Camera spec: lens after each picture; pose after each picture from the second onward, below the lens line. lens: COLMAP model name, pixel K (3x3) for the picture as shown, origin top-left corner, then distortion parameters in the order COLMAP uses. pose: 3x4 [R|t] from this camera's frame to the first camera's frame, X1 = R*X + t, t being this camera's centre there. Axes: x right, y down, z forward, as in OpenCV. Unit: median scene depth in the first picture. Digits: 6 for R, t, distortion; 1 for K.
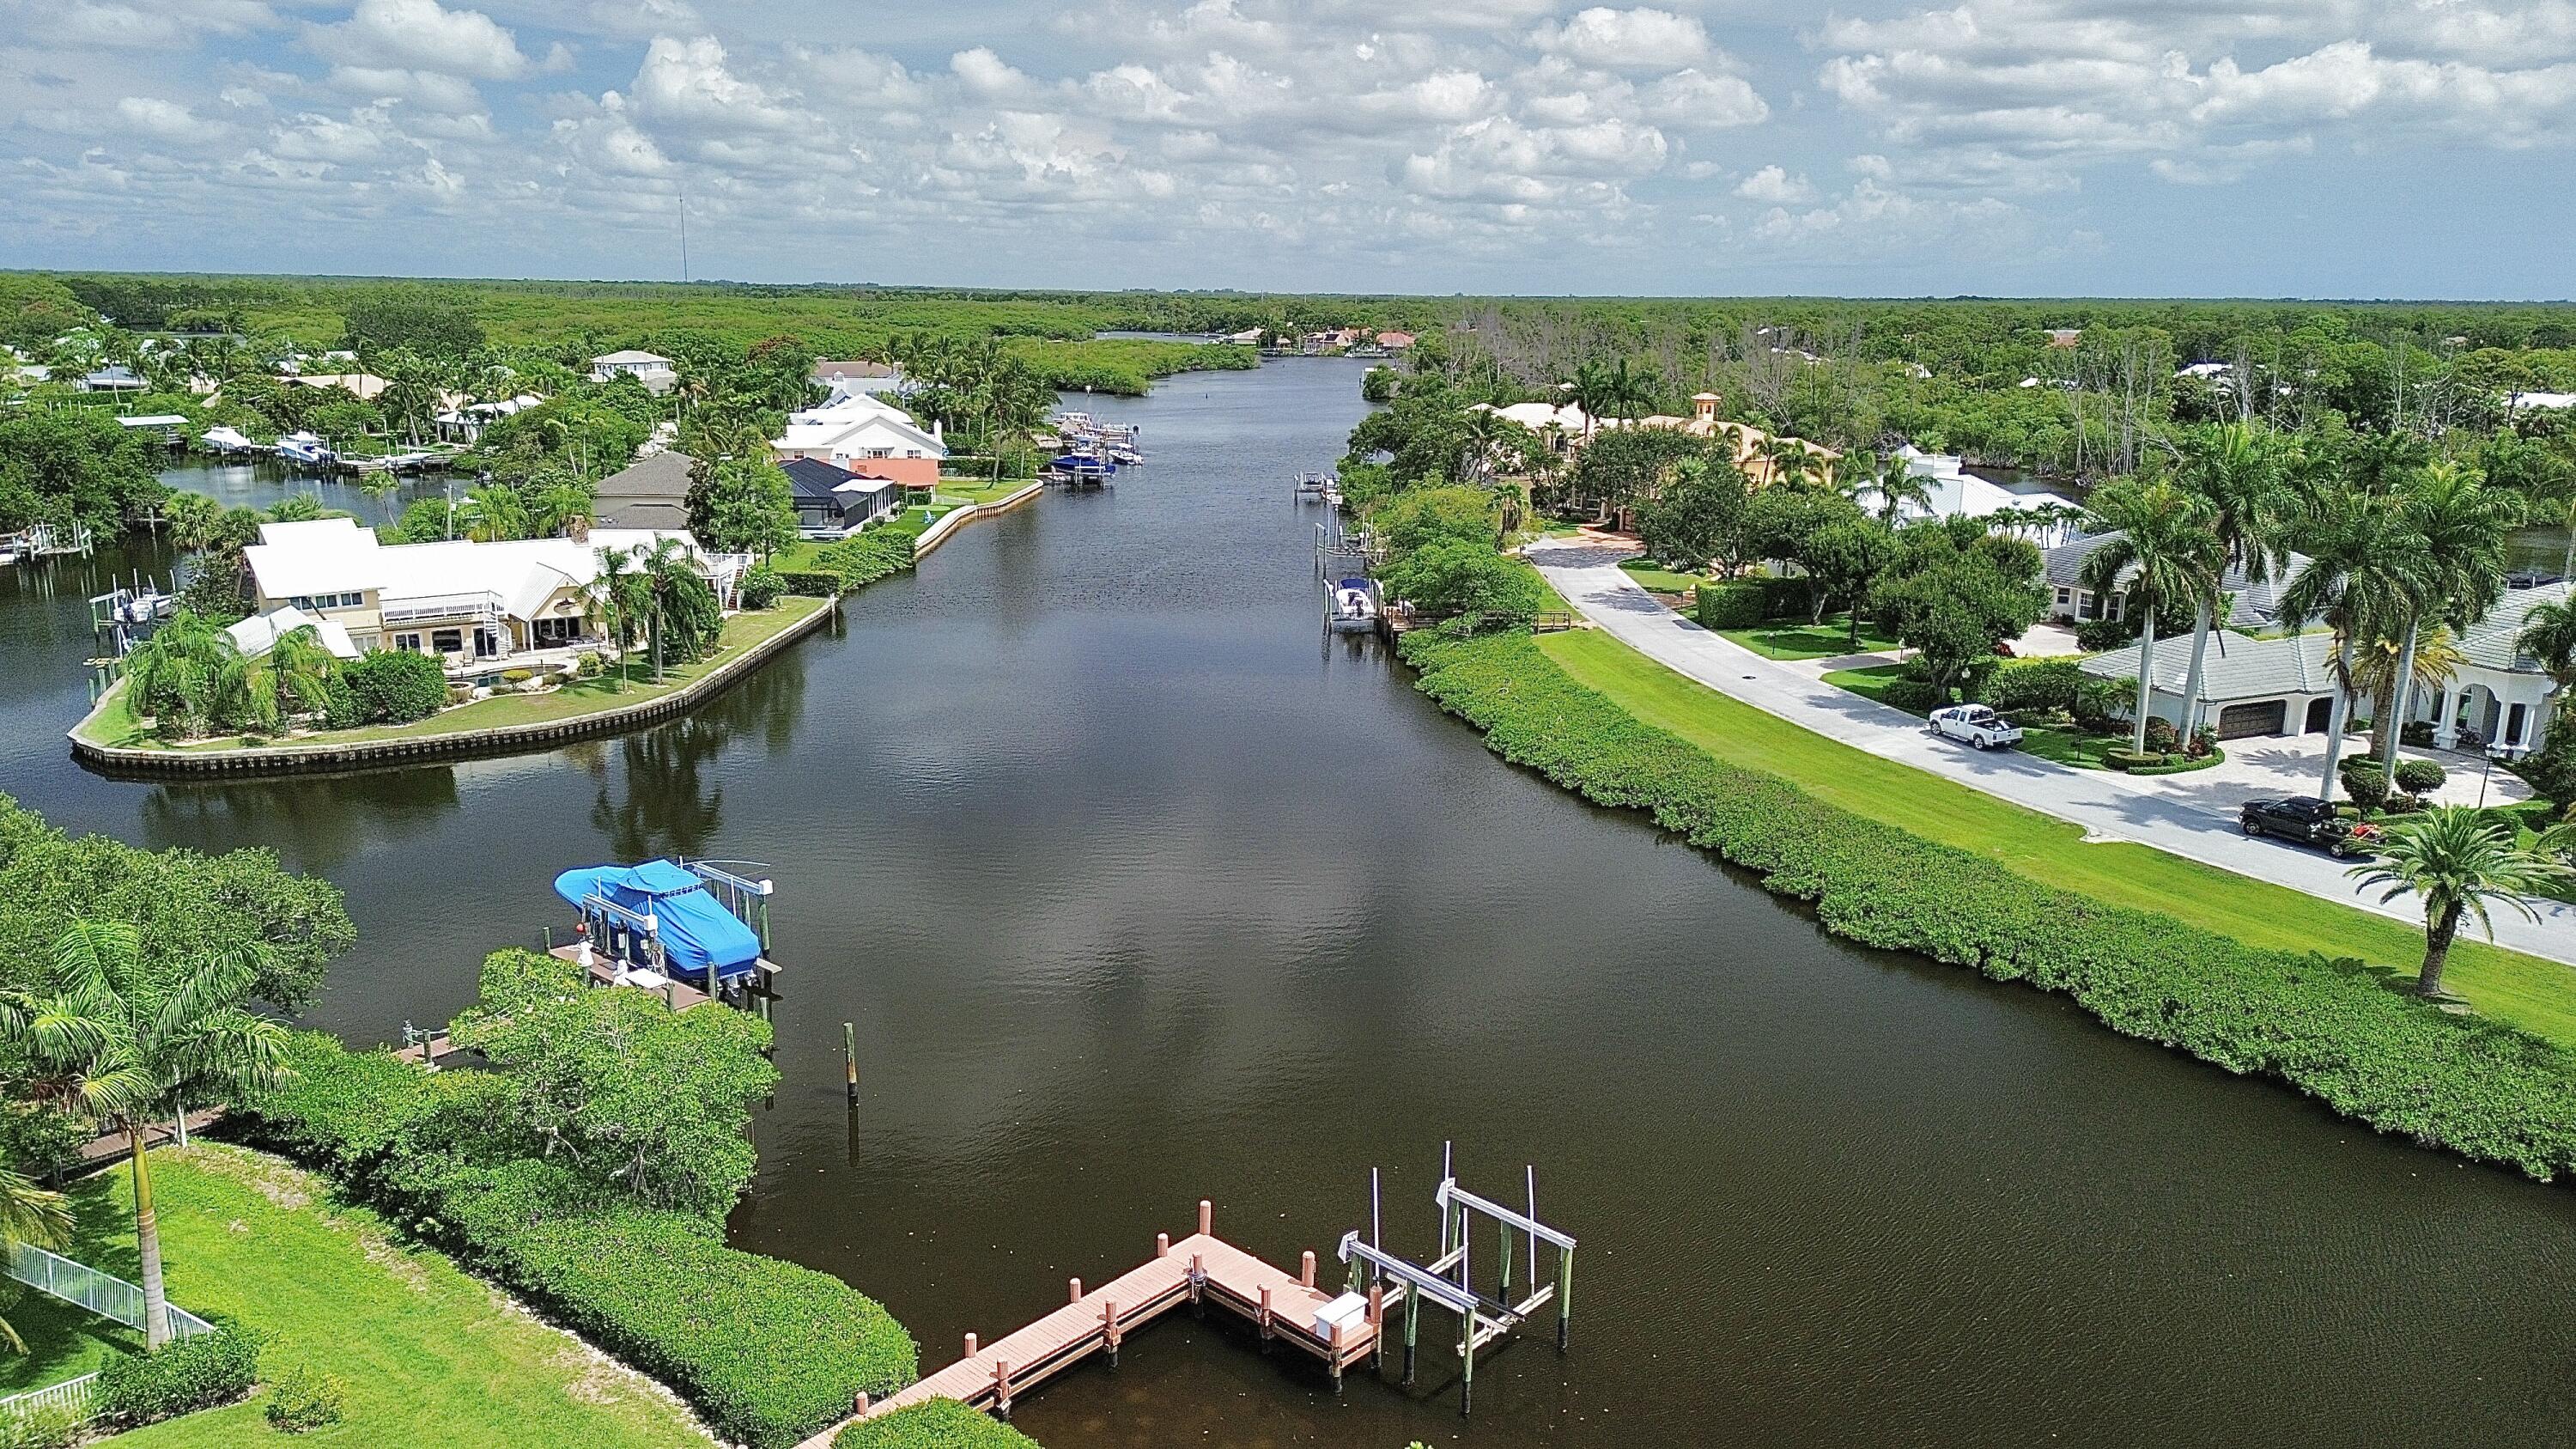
lens RADIAL K [[1776.7, 0, 1288.0], [0, 1776.7, 724.5], [0, 0, 1]] dist [0.001494, -0.000345]
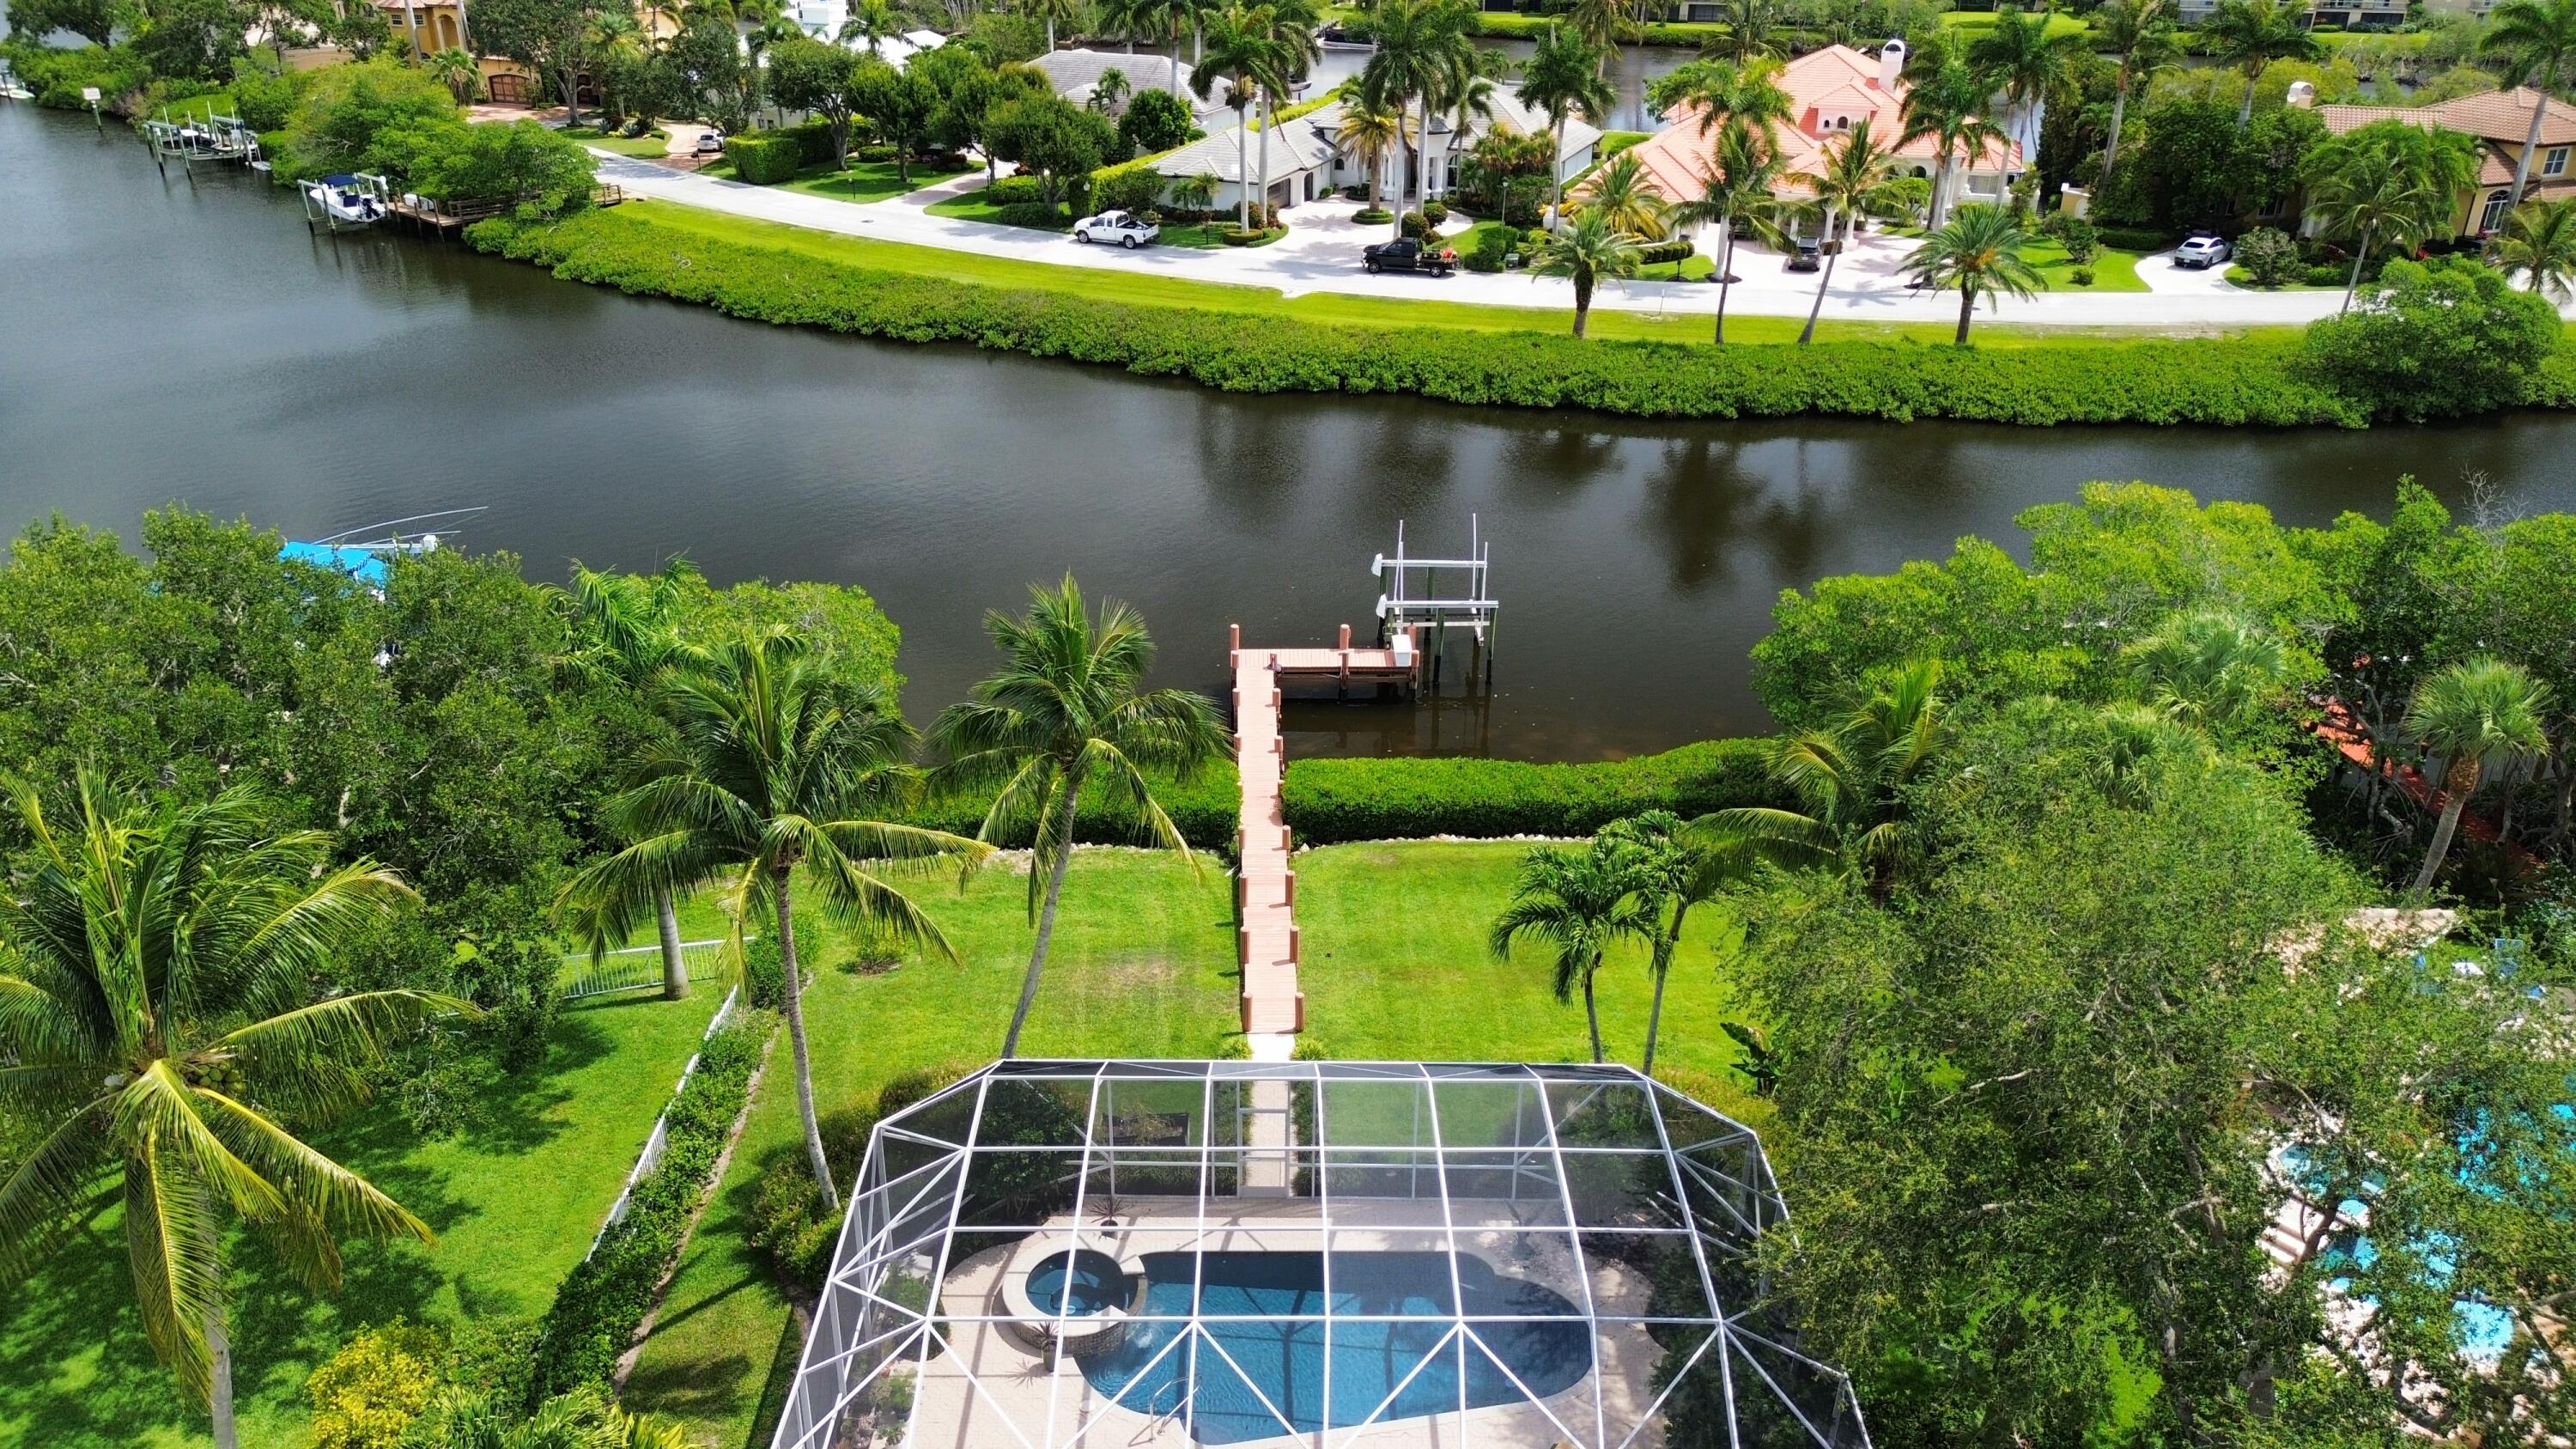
lens RADIAL K [[1776.7, 0, 1288.0], [0, 1776.7, 724.5], [0, 0, 1]] dist [0.001494, -0.000345]
pose [[0.699644, -0.310625, 0.643437, -0.511766], [0.149839, 0.944314, 0.292948, -0.021985], [-0.698604, -0.108548, 0.707227, 0.025164]]
